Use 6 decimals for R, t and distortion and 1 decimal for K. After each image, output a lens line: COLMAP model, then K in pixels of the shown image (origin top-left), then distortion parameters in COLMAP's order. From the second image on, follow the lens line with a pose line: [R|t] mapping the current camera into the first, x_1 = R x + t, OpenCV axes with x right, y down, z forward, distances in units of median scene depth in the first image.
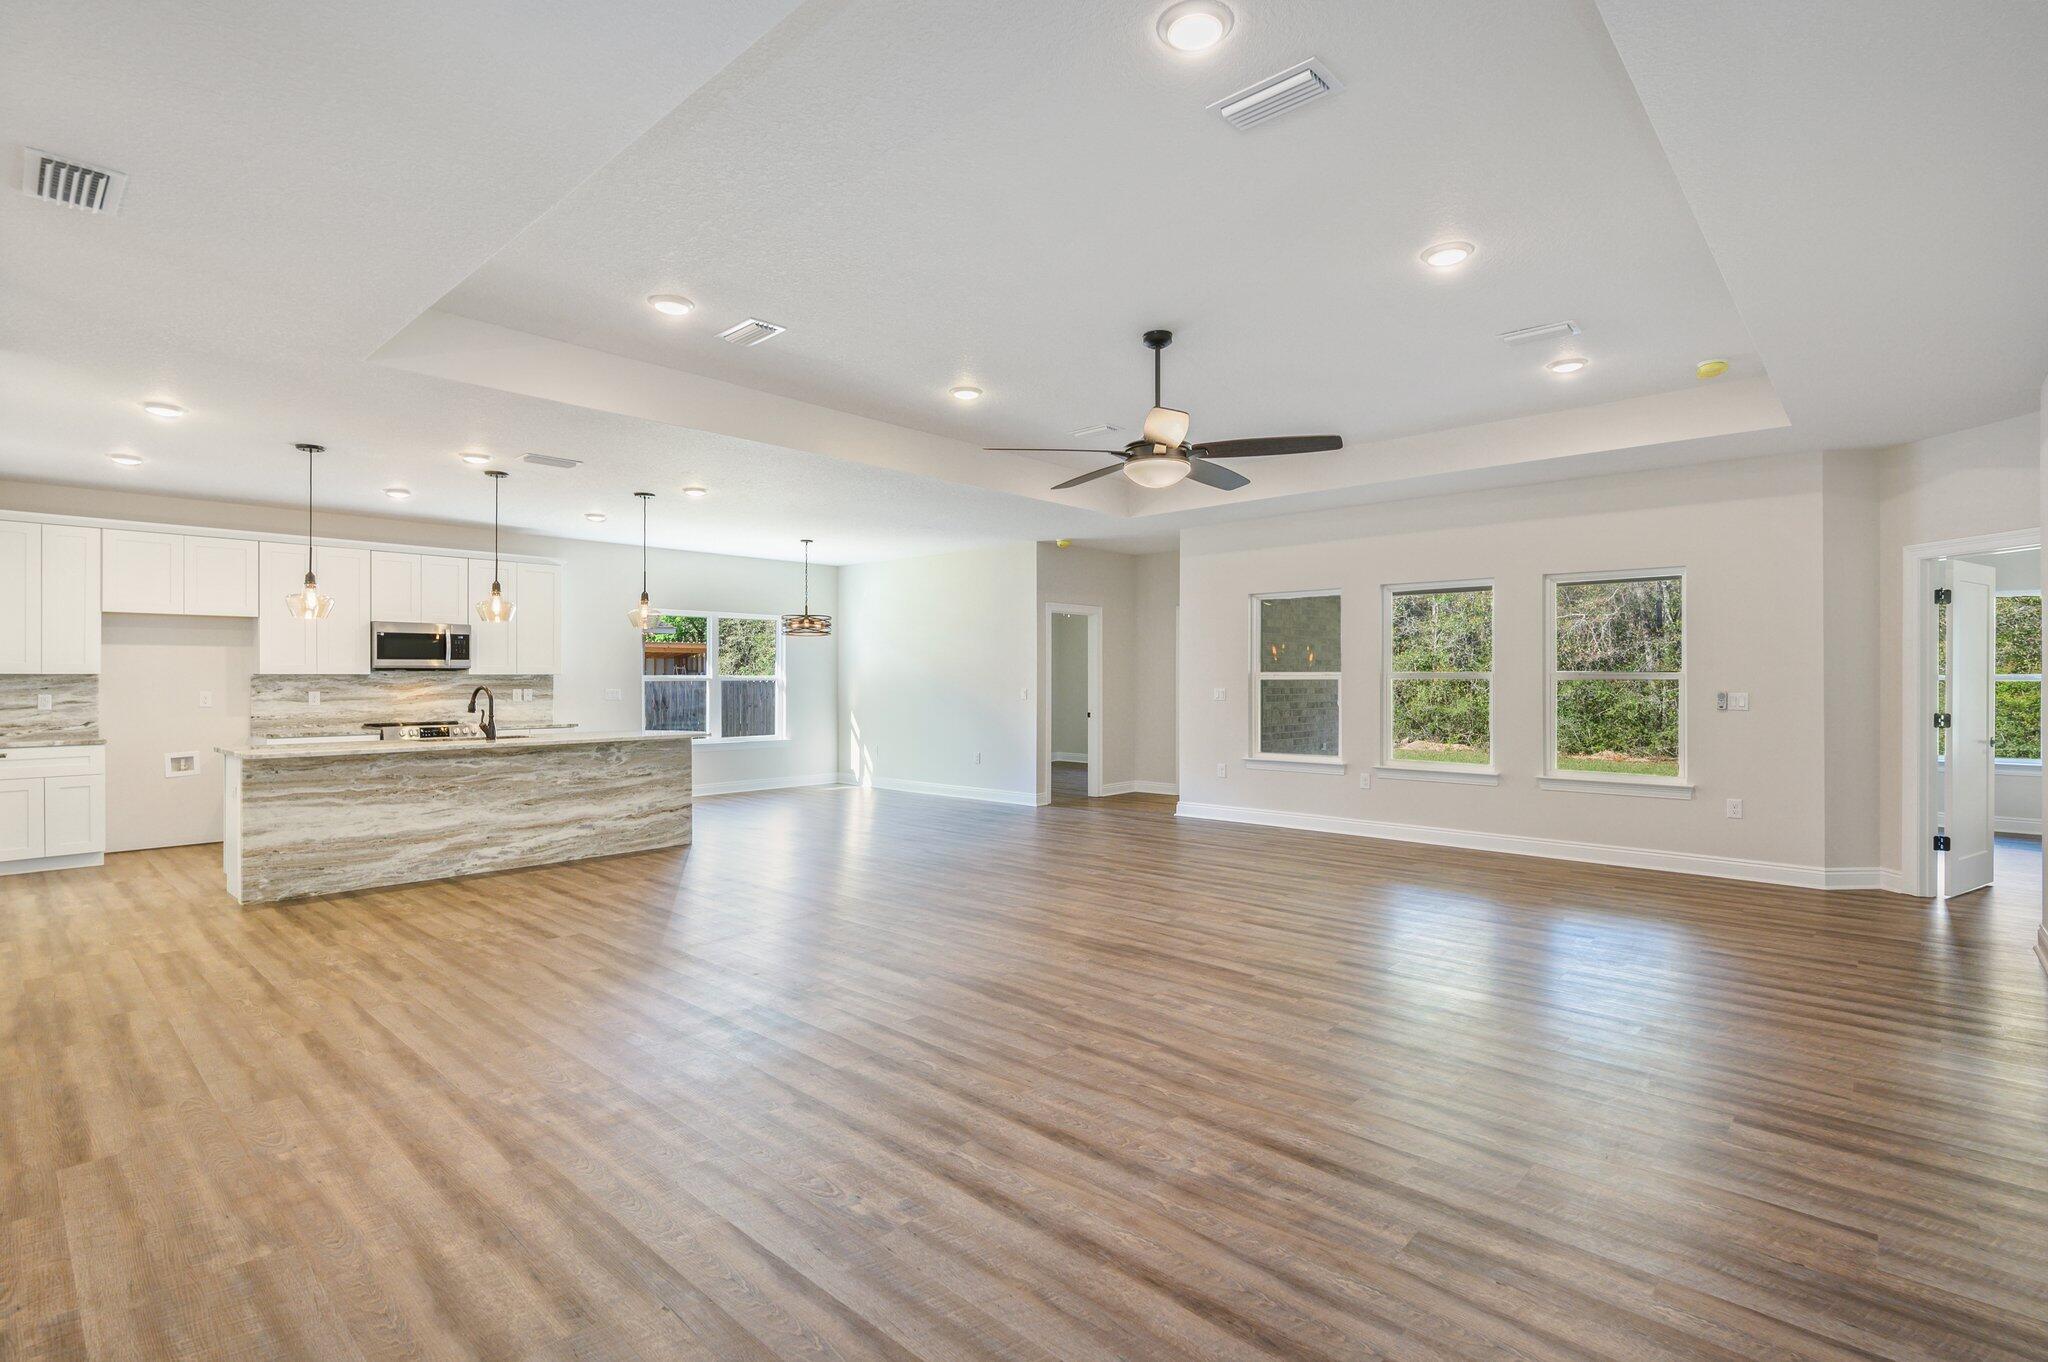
lens RADIAL K [[965.1, 0, 1038.5], [0, 965.1, 698.0], [0, 0, 1]] dist [-0.000009, 0.001042]
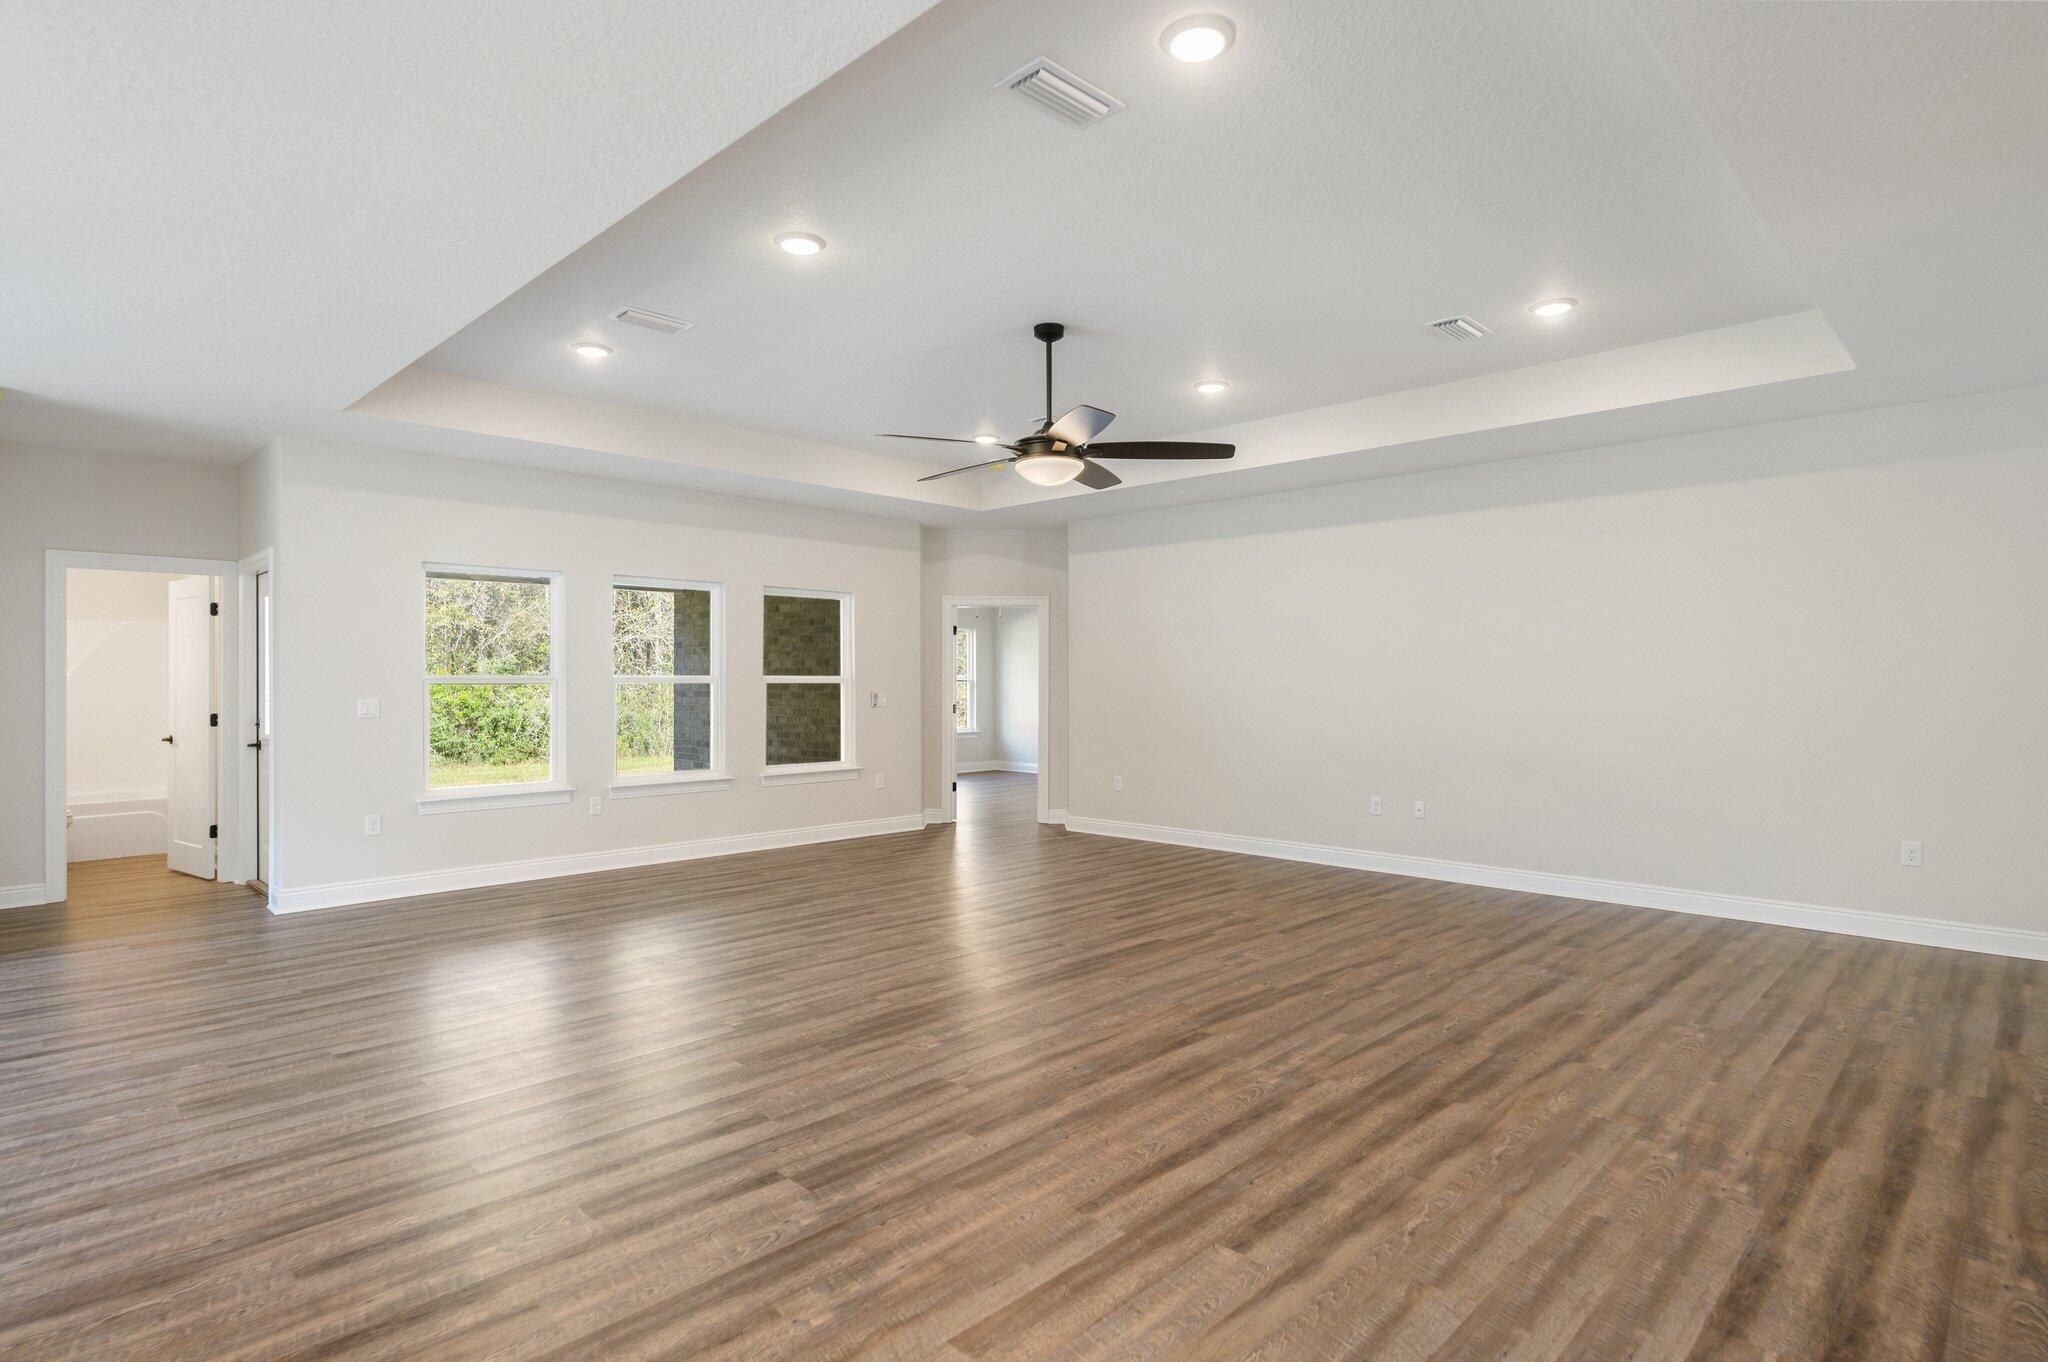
lens RADIAL K [[1038.9, 0, 1026.3], [0, 1038.9, 679.2], [0, 0, 1]] dist [-0.005314, 0.002234]
pose [[0.047330, 0.001755, 0.998878, -0.654042], [0.021543, 0.999764, -0.002778, -0.015804], [-0.998647, 0.021650, 0.047281, 0.692729]]
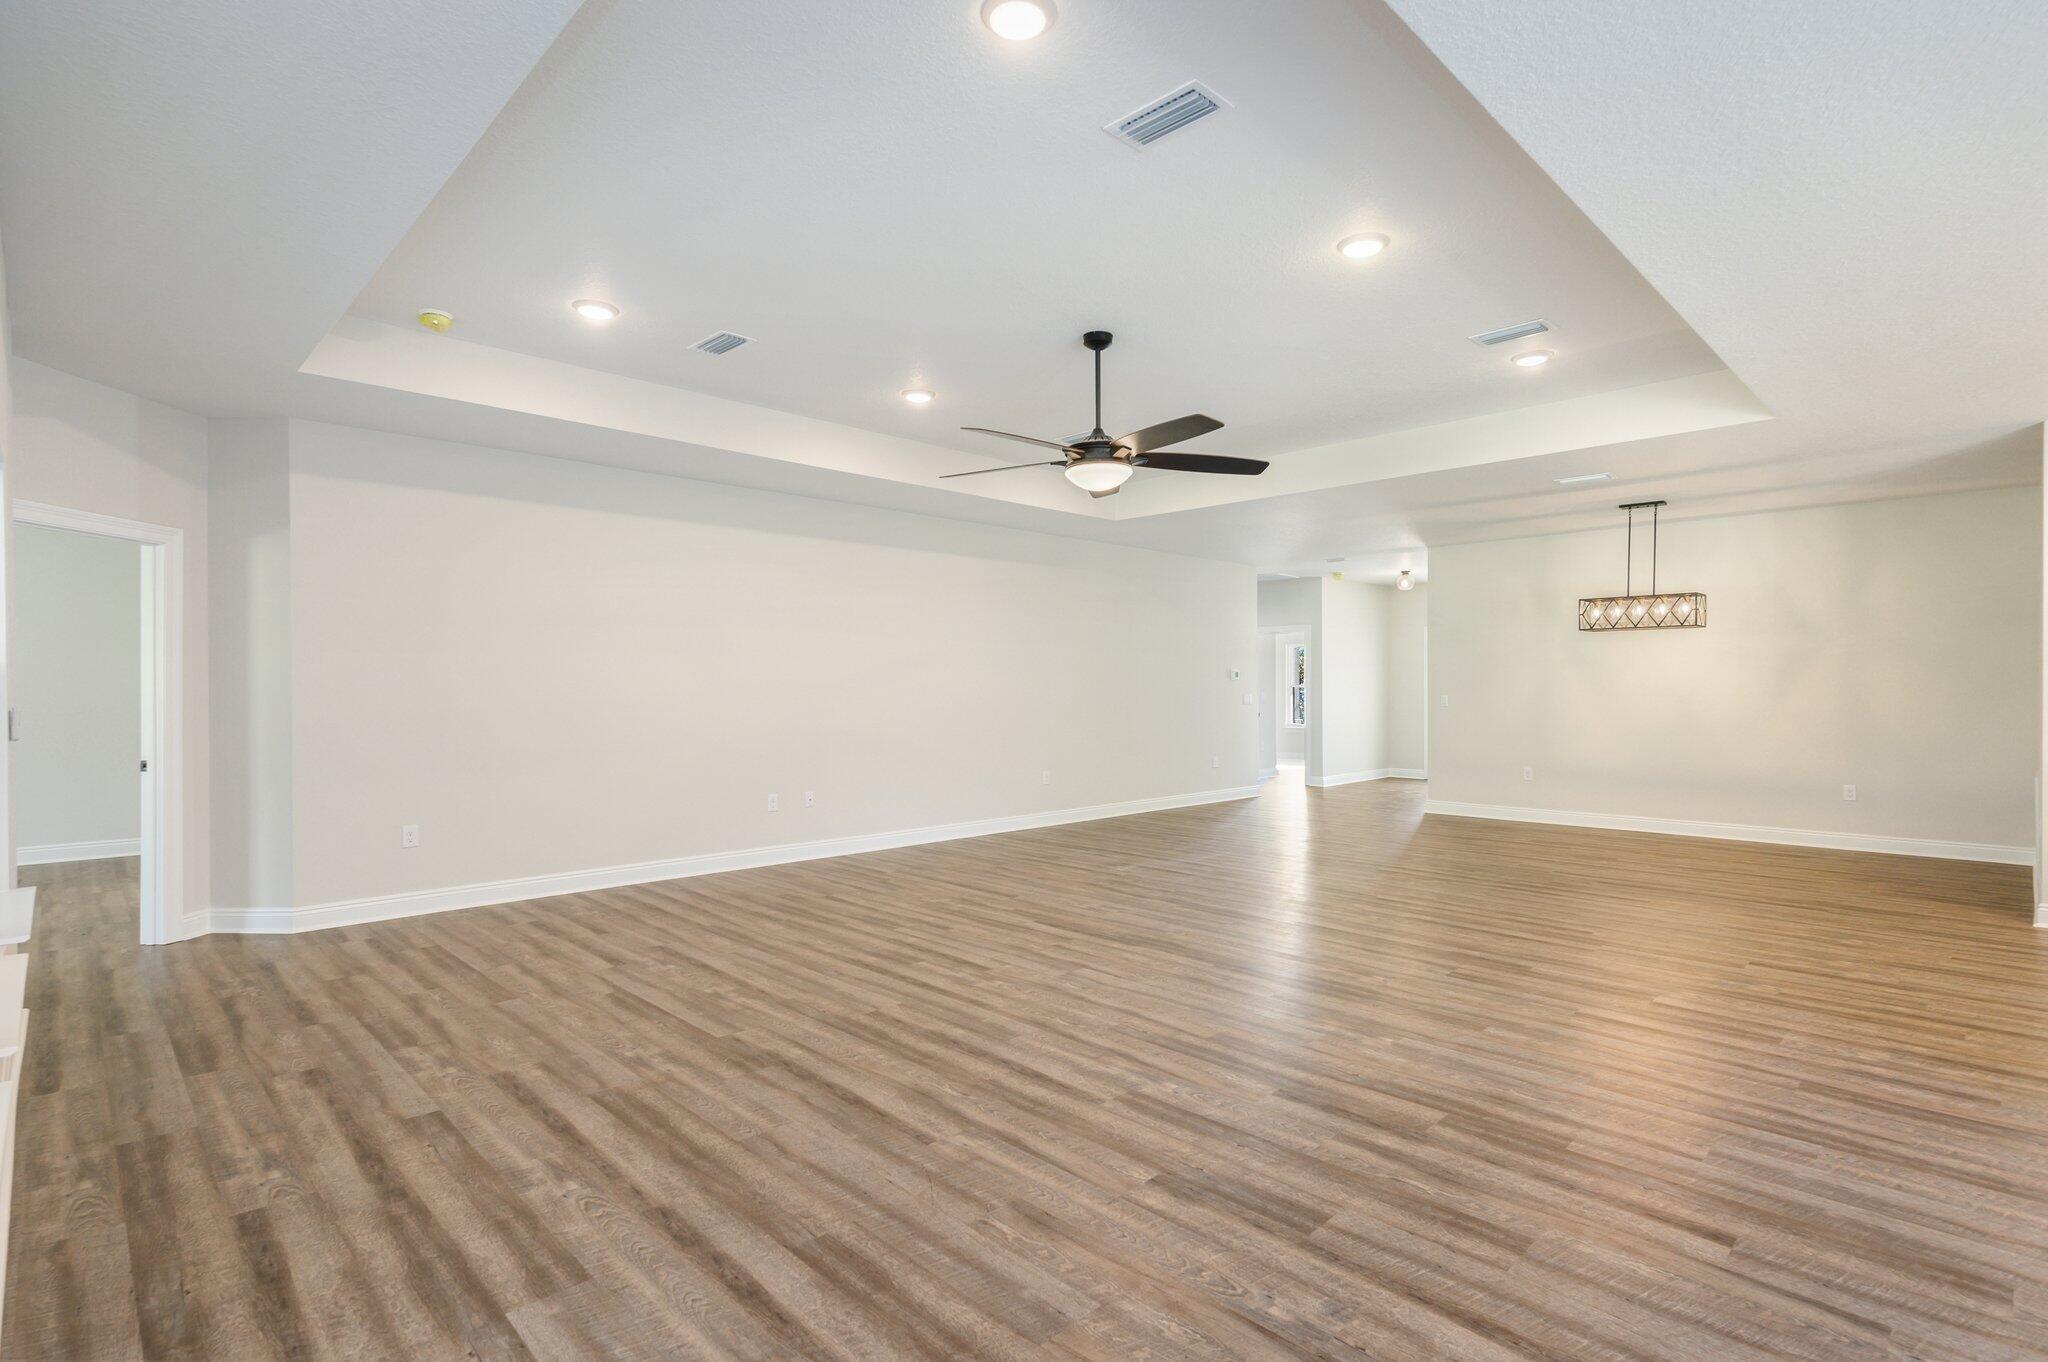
lens RADIAL K [[992.0, 0, 1023.6], [0, 992.0, 674.9], [0, 0, 1]] dist [0.003451, 0.000560]
pose [[-0.997330, 0.002886, 0.072971, 0.088780], [0.003419, 0.999968, 0.007186, -0.025972], [-0.072948, 0.007416, -0.997308, 1.440935]]
